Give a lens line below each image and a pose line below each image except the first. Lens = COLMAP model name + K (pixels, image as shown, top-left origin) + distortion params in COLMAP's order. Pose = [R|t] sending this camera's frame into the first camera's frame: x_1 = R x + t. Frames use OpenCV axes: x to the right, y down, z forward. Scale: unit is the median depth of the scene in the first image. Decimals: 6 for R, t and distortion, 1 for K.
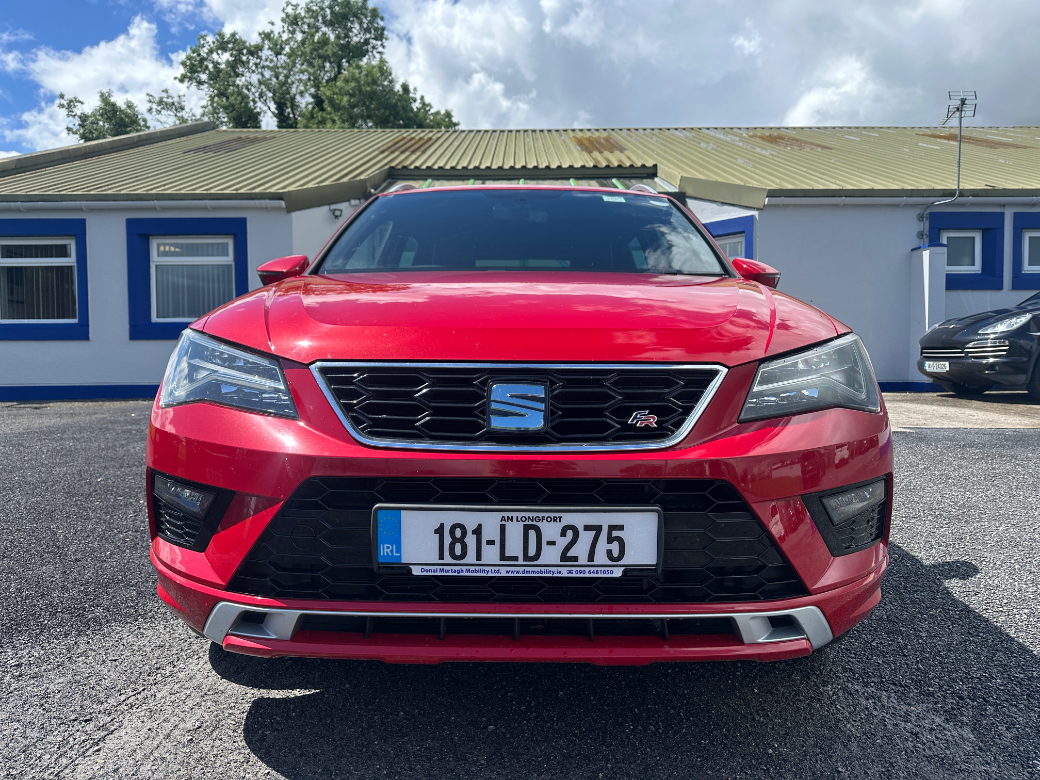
lens RADIAL K [[730.2, 0, 520.0], [0, 730.2, 390.0], [0, 0, 1]] dist [0.117751, -0.235241]
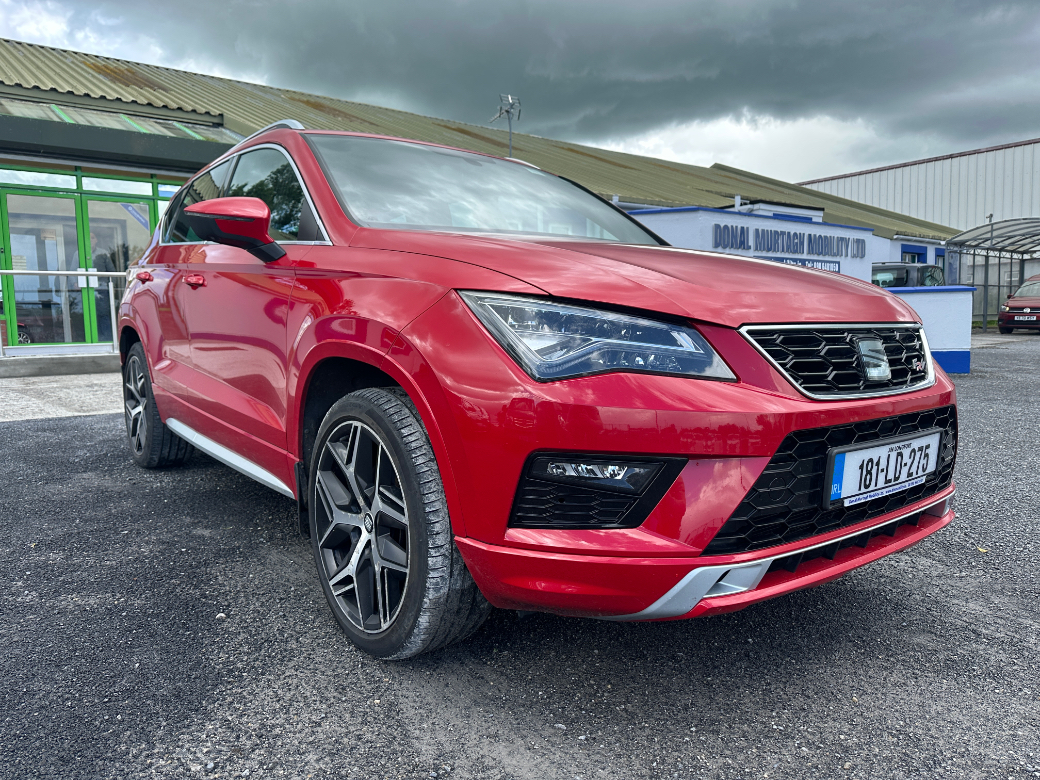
lens RADIAL K [[742.6, 0, 520.0], [0, 742.6, 390.0], [0, 0, 1]] dist [-0.000770, -0.003207]
pose [[0.782877, -0.064620, 0.618812, -1.175958], [0.036563, 0.997651, 0.057924, -0.019015], [-0.621102, -0.022722, 0.783401, 0.375561]]
